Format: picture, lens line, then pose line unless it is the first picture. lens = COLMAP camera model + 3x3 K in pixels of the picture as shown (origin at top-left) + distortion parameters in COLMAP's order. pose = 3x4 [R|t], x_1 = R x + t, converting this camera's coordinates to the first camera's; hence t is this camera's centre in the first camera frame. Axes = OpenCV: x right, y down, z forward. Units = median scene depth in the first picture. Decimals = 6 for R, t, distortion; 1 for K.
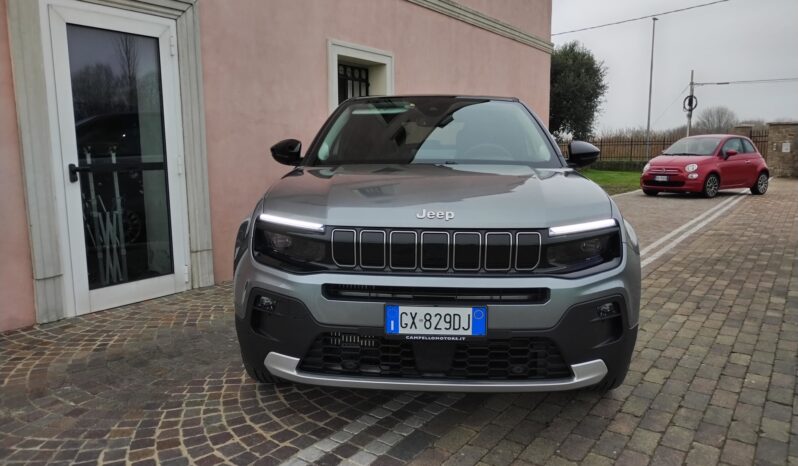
lens RADIAL K [[585.2, 0, 401.0], [0, 585.2, 235.5], [0, 0, 1]] dist [0.021840, -0.015291]
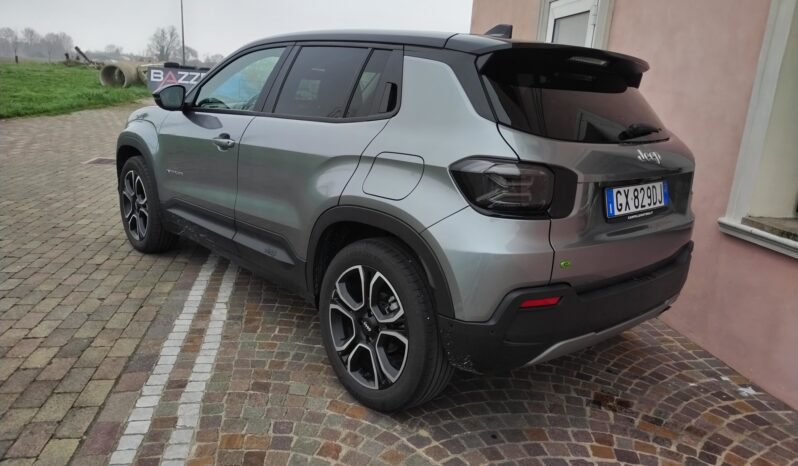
lens RADIAL K [[585.2, 0, 401.0], [0, 585.2, 235.5], [0, 0, 1]] dist [0.021840, -0.015291]
pose [[-0.709364, 0.120476, -0.694470, 0.641438], [-0.177900, 0.922781, 0.341799, -0.283136], [0.682022, 0.366007, -0.633154, 1.691192]]
